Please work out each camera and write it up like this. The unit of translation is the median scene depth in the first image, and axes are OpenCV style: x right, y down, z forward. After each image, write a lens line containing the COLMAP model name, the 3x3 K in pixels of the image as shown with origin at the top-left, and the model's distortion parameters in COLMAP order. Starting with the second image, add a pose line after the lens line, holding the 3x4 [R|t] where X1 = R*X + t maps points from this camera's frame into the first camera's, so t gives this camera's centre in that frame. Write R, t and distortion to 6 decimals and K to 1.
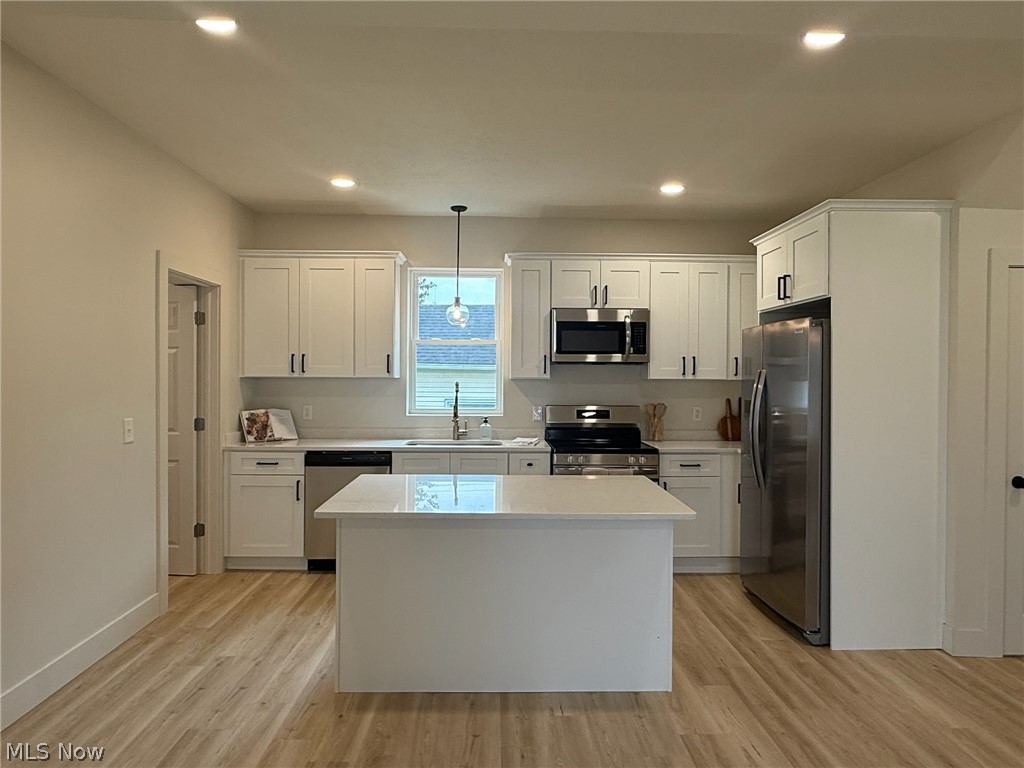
lens RADIAL K [[647.5, 0, 510.4], [0, 647.5, 385.8], [0, 0, 1]] dist [0.002668, 0.000237]
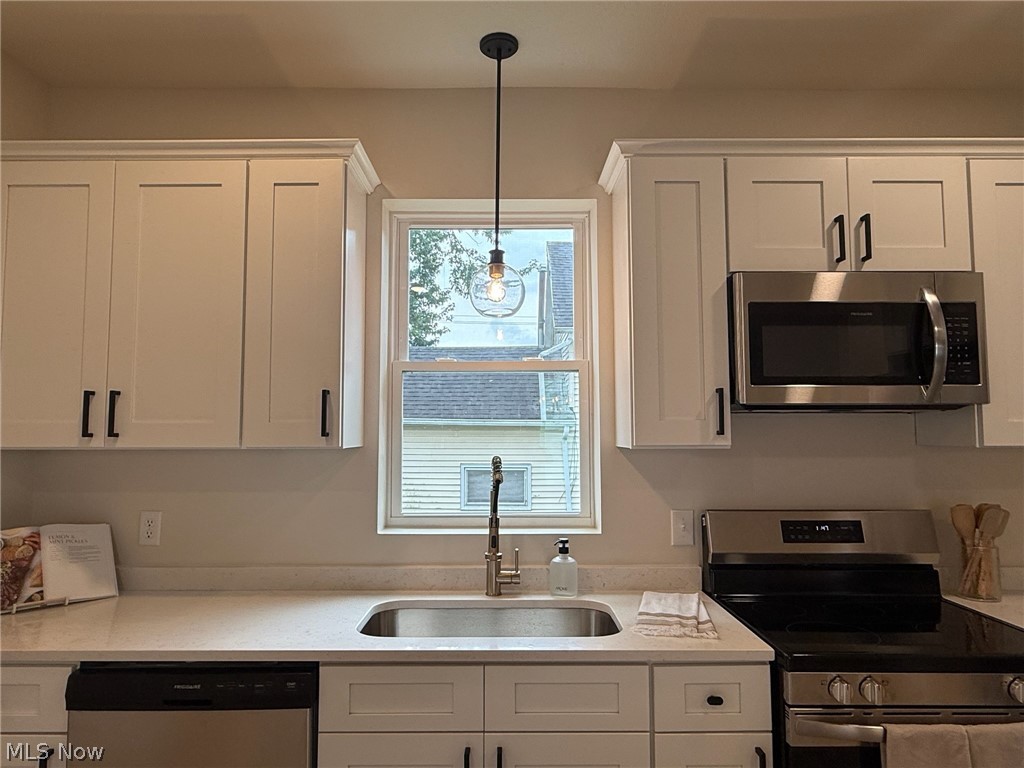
lens RADIAL K [[646.7, 0, 506.8], [0, 646.7, 386.6], [0, 0, 1]] dist [-0.003255, 0.001102]
pose [[0.999603, -0.009847, -0.026415, -0.066043], [0.007561, 0.996328, -0.085285, -0.015830], [0.027158, 0.085051, 0.996006, 0.602477]]
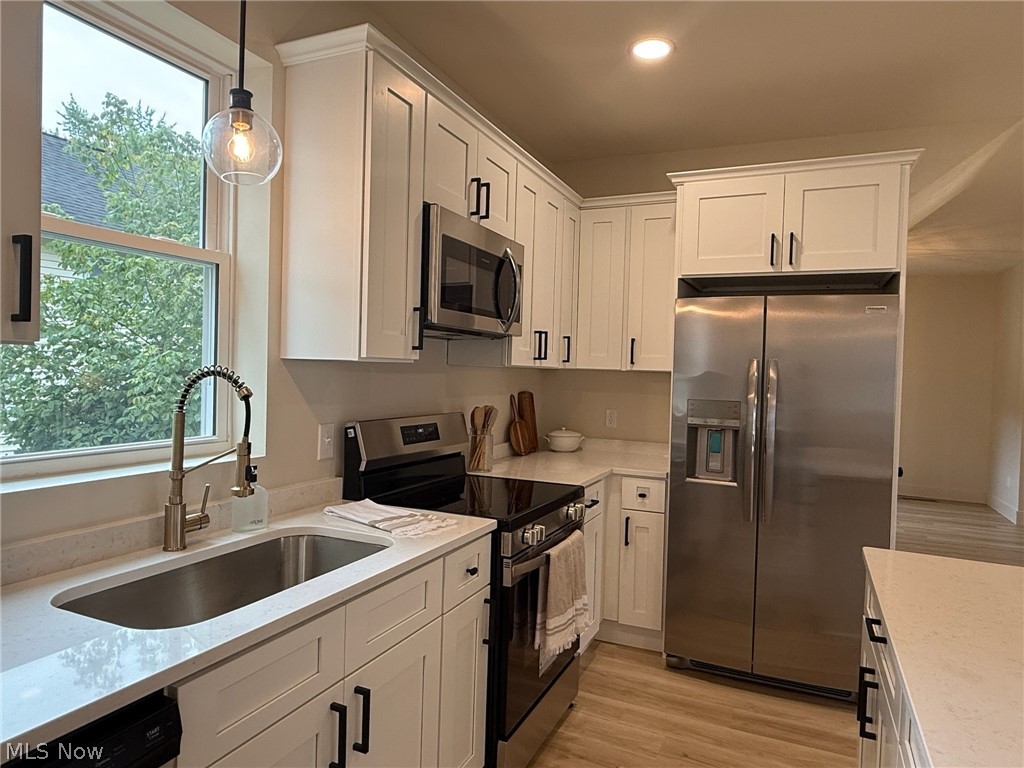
lens RADIAL K [[646.7, 0, 506.8], [0, 646.7, 386.6], [0, 0, 1]] dist [-0.003255, 0.001102]
pose [[0.443179, -0.015085, 0.896306, -0.308276], [-0.012826, 0.999649, 0.023165, -0.005388], [-0.896341, -0.021762, 0.442830, 0.754915]]
